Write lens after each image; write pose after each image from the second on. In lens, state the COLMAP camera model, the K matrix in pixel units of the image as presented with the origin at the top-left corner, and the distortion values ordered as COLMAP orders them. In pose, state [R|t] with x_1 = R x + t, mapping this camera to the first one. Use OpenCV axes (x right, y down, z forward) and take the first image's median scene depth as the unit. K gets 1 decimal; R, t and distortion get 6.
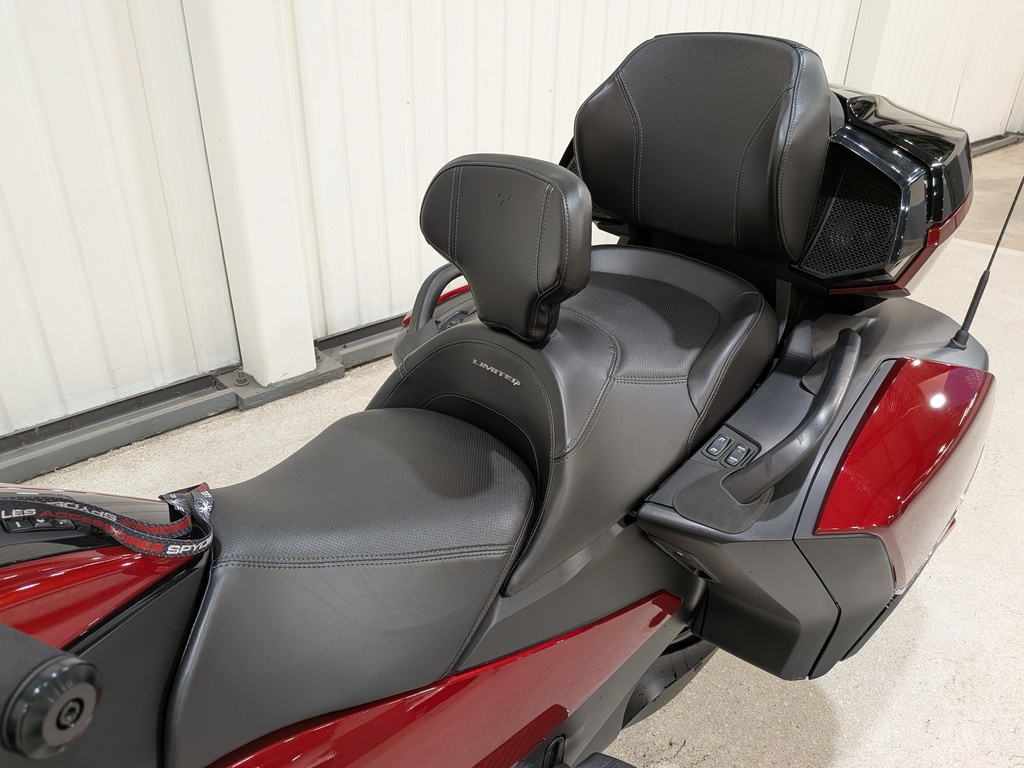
lens RADIAL K [[741.9, 0, 513.6], [0, 741.9, 404.2], [0, 0, 1]] dist [0.071123, -0.113035]
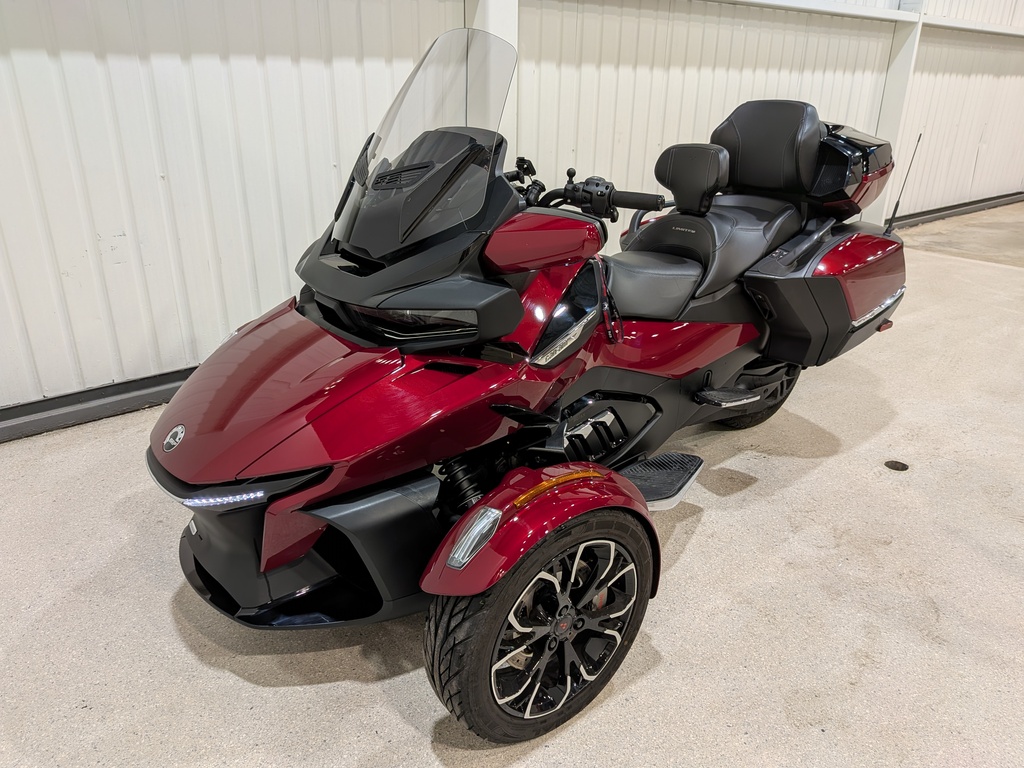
lens RADIAL K [[740.6, 0, 512.0], [0, 740.6, 384.0], [0, 0, 1]] dist [0.064712, -0.109346]
pose [[0.996635, 0.024524, -0.078208, -0.391746], [-0.033293, 0.993051, -0.112878, 0.775978], [0.074896, 0.115103, 0.990526, -1.462841]]
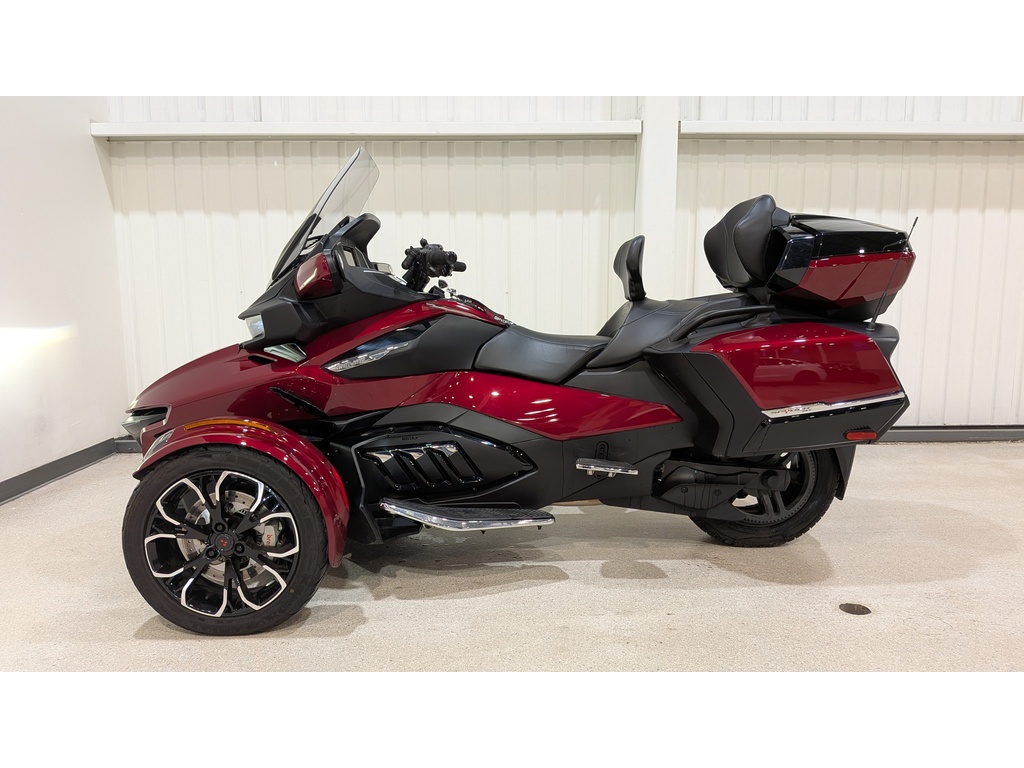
lens RADIAL K [[713.7, 0, 494.7], [0, 713.7, 390.5], [0, 0, 1]] dist [0.059416, -0.095904]
pose [[0.739228, 0.075162, -0.669248, 1.358039], [-0.308027, 0.921450, -0.236749, 0.951208], [0.598884, 0.381158, 0.704313, -0.949786]]
